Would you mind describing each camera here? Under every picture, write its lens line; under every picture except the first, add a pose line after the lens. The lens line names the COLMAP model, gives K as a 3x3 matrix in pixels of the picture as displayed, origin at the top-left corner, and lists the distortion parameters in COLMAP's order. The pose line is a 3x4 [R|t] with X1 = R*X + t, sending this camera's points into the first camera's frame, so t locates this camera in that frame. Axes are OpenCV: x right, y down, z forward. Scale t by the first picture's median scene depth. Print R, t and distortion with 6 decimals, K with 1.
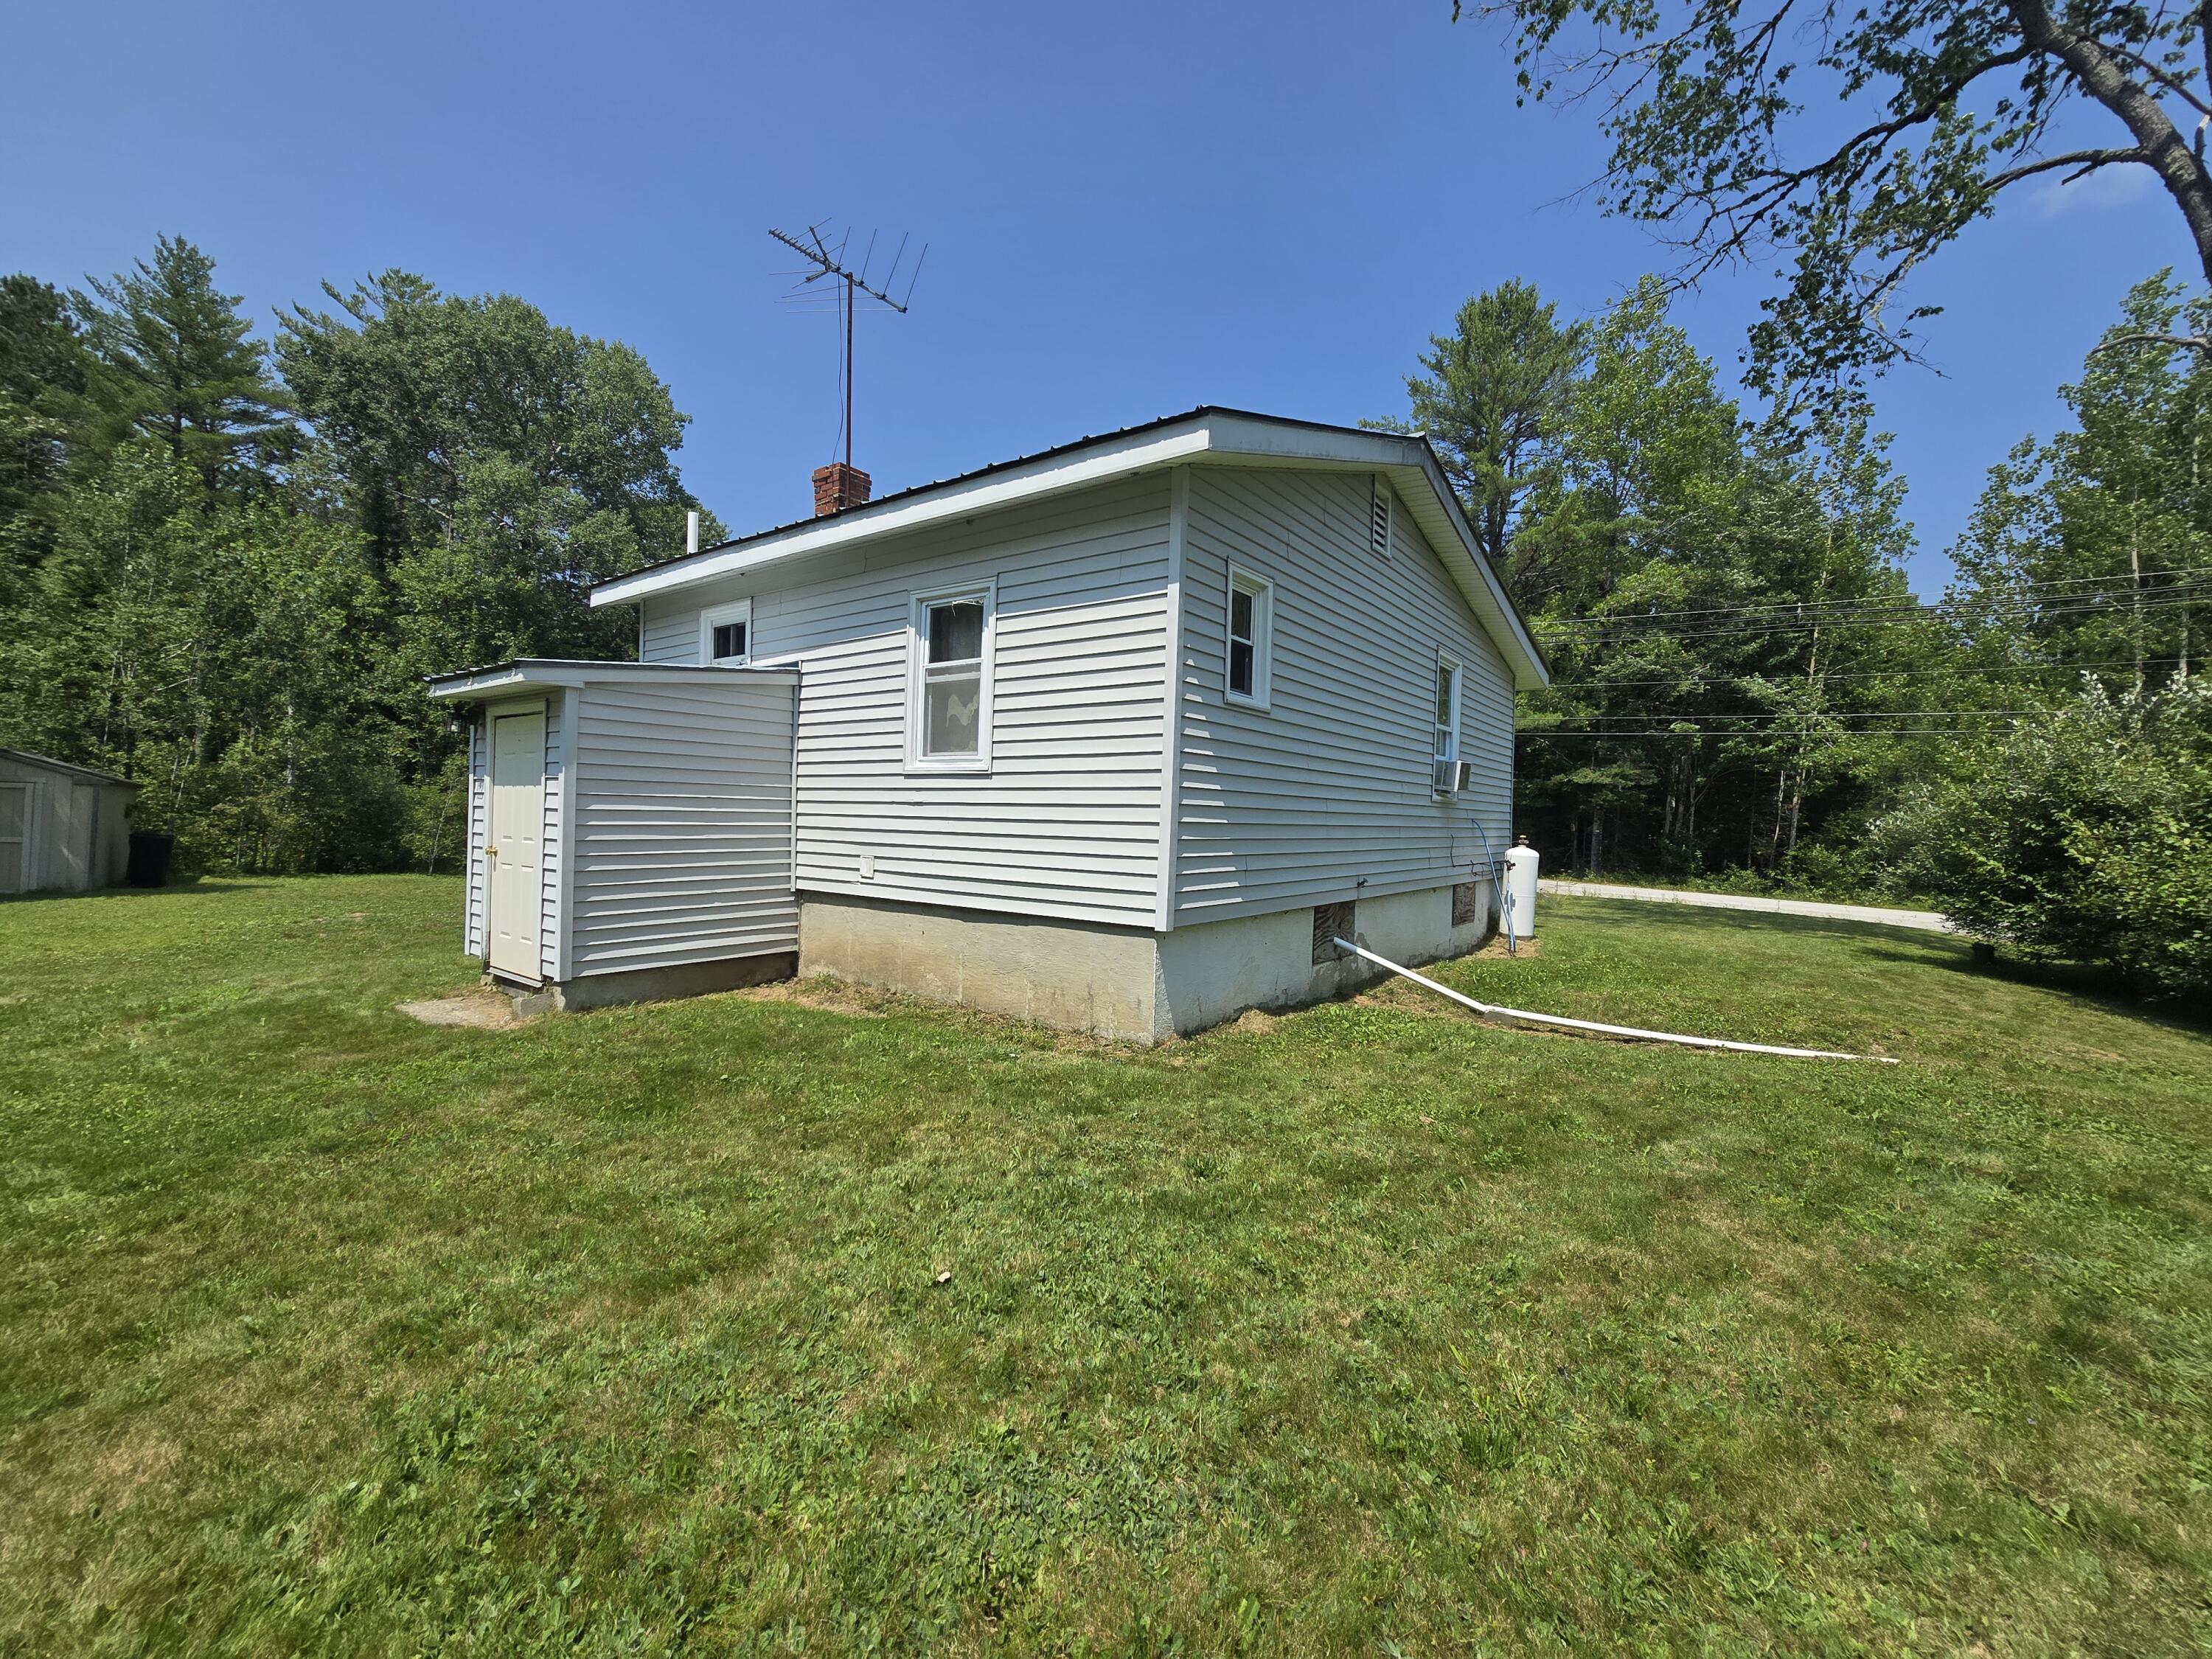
lens RADIAL K [[904.0, 0, 1108.4], [0, 904.0, 827.5], [0, 0, 1]] dist [-0.005692, 0.000839]
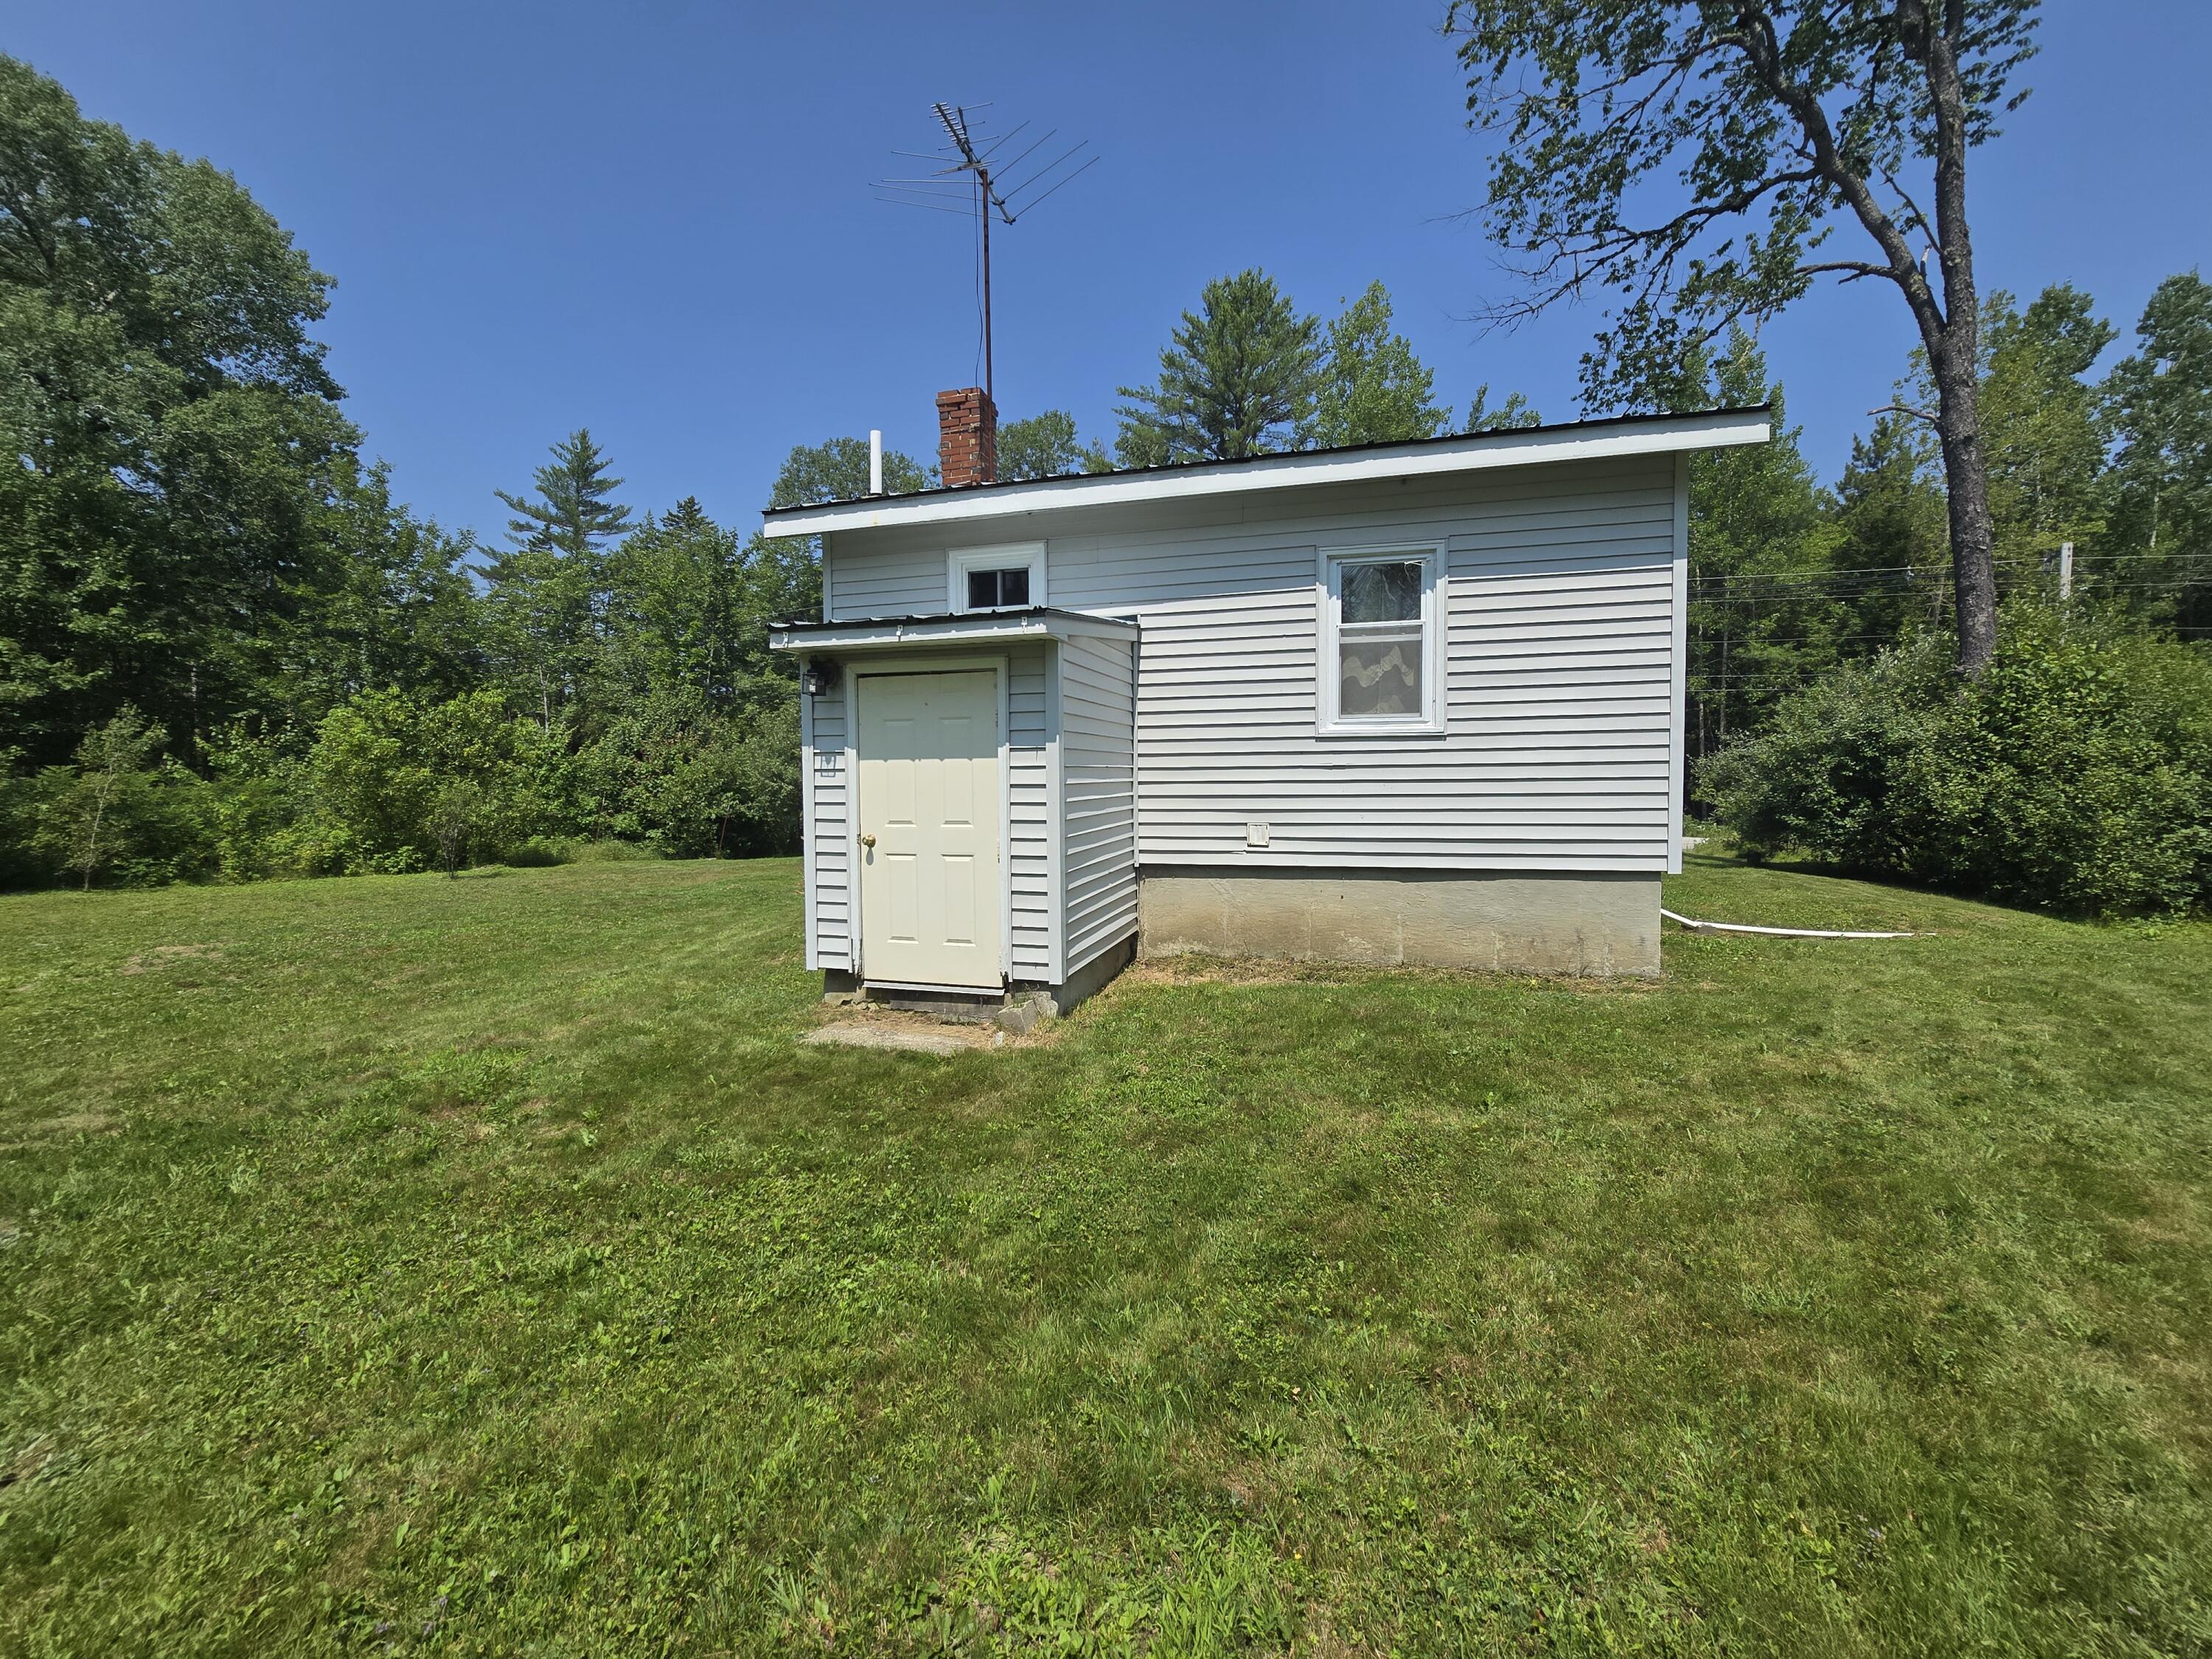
lens RADIAL K [[904.0, 0, 1108.5], [0, 904.0, 832.3], [0, 0, 1]] dist [-0.005692, 0.000839]
pose [[0.933936, -0.054171, 0.353311, -0.704119], [0.036728, 0.997761, 0.055895, -0.017330], [-0.355547, -0.039226, 0.933835, 0.148520]]
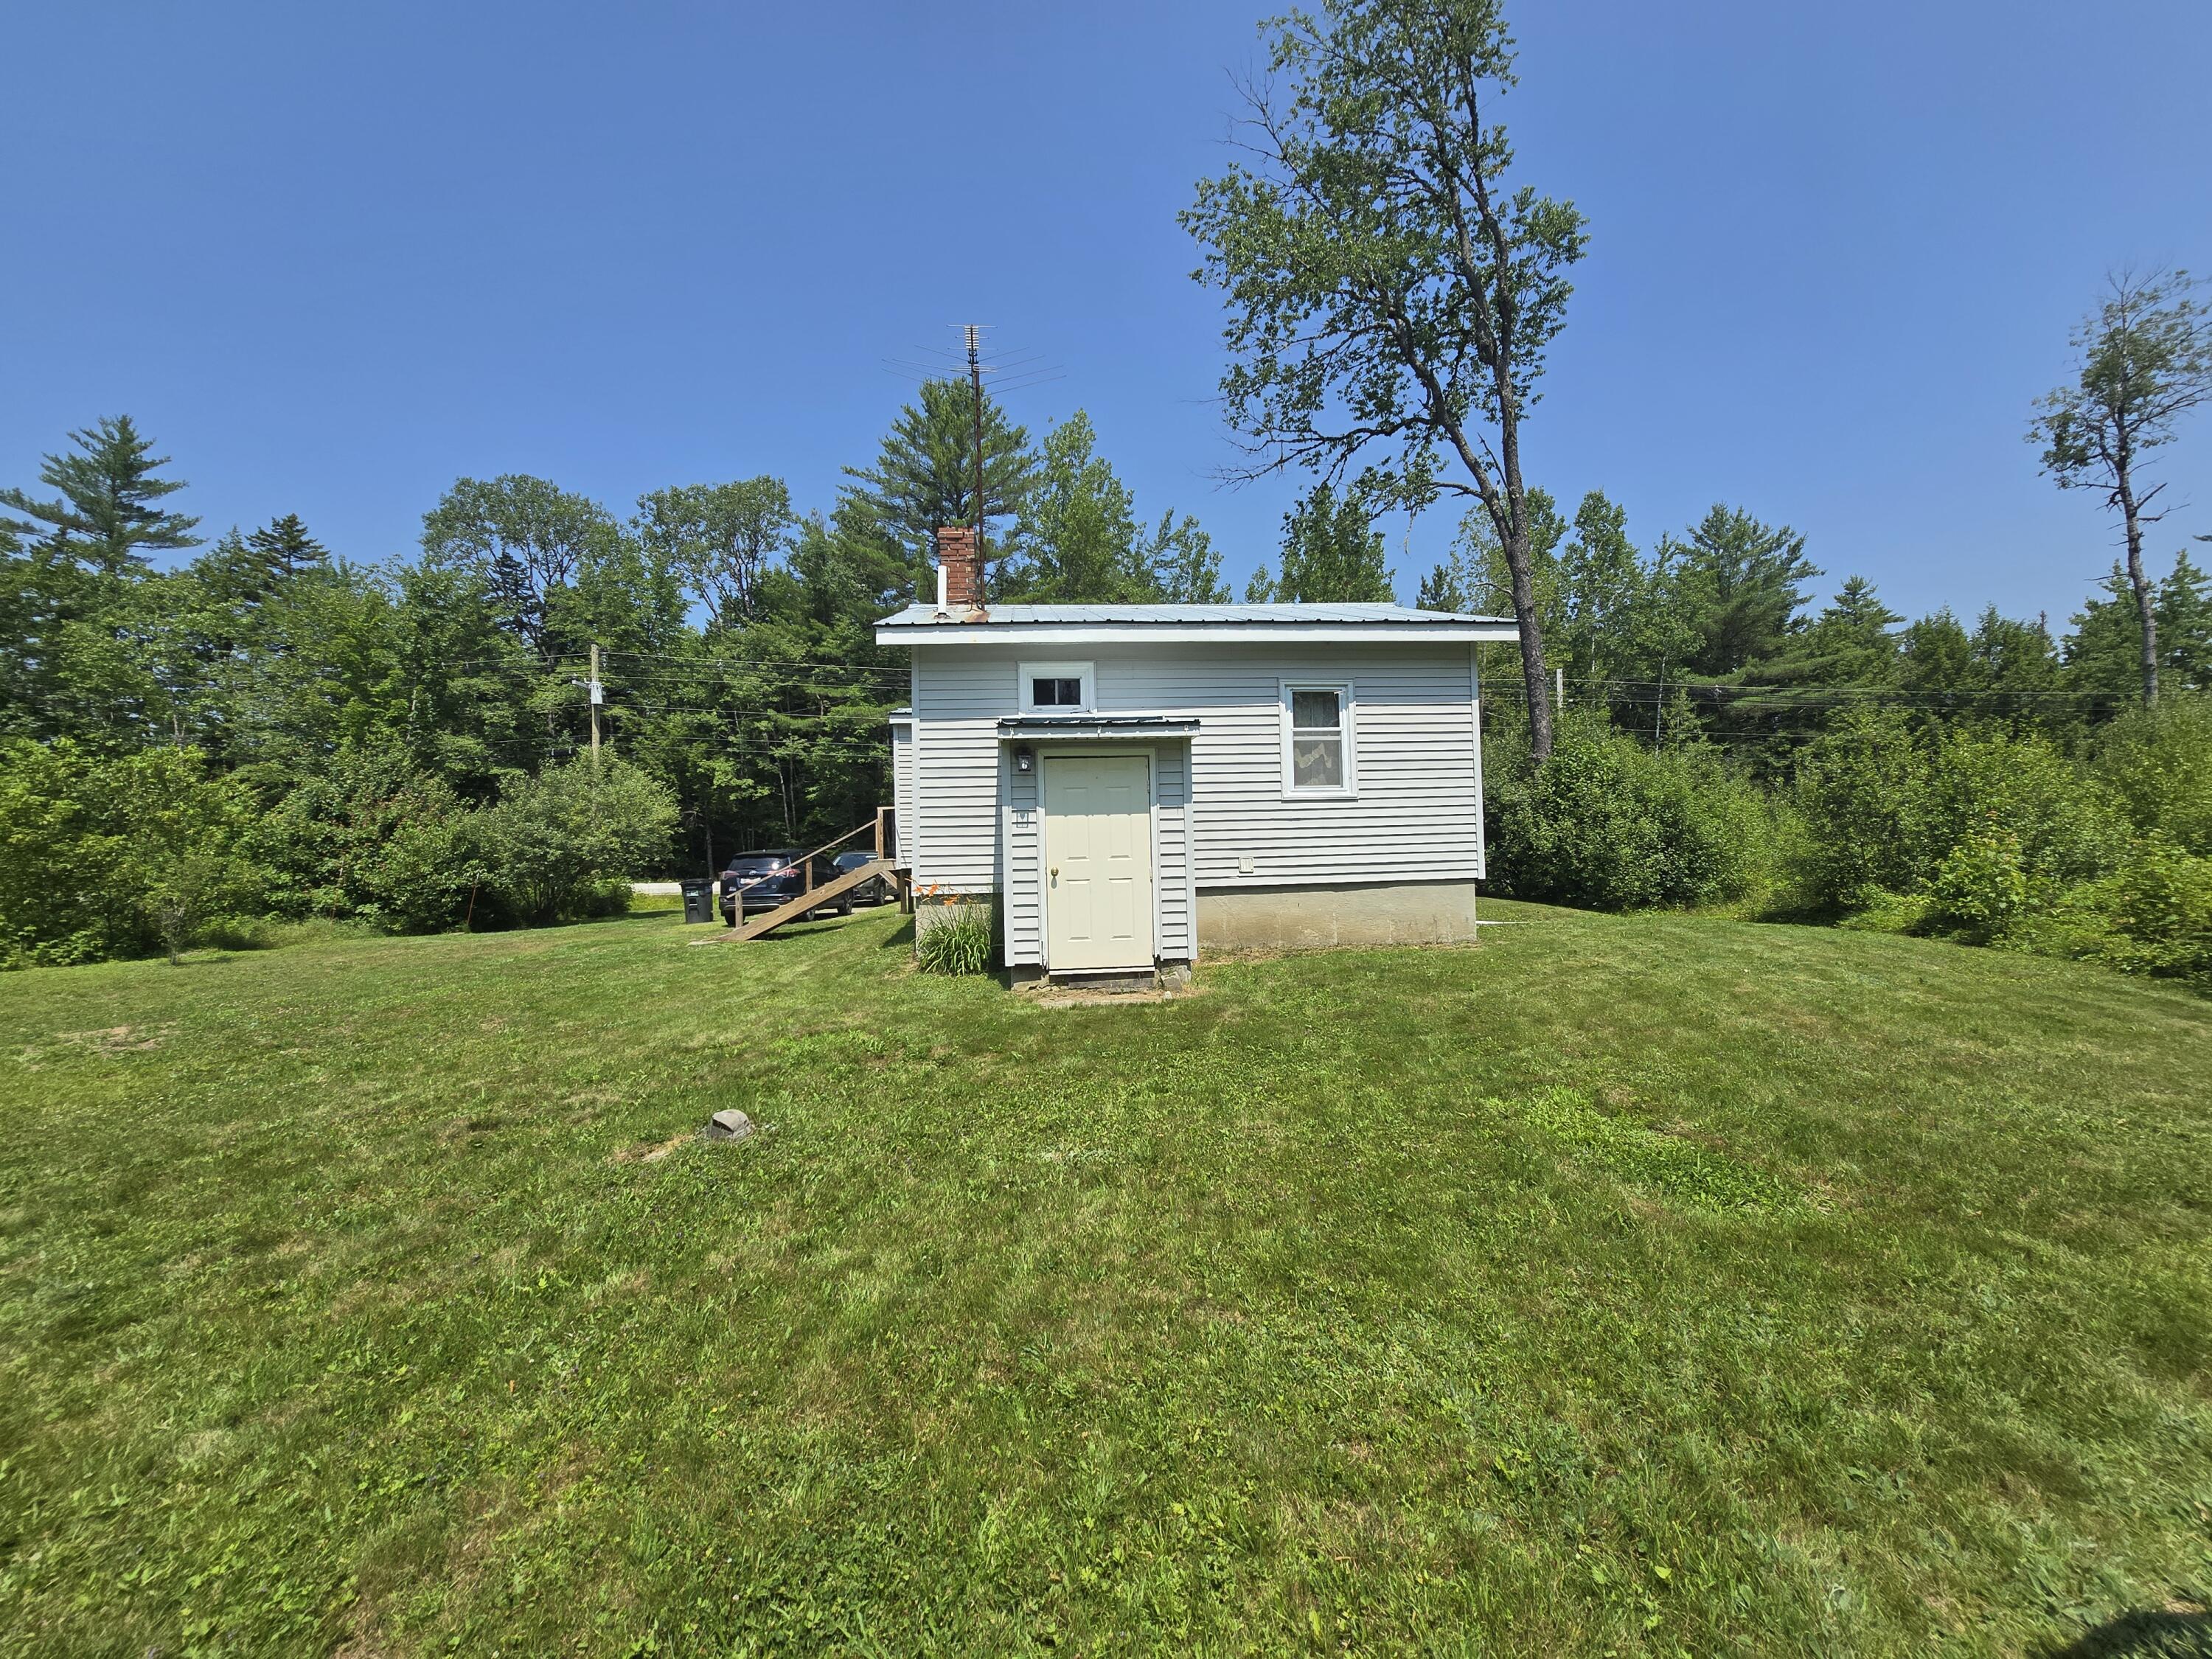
lens RADIAL K [[904.0, 0, 1108.9], [0, 904.0, 839.0], [0, 0, 1]] dist [-0.005692, 0.000839]
pose [[0.738042, -0.044950, 0.673256, -1.302144], [0.051104, 0.998637, 0.010652, -0.022568], [-0.672816, 0.026545, 0.739333, 0.075552]]
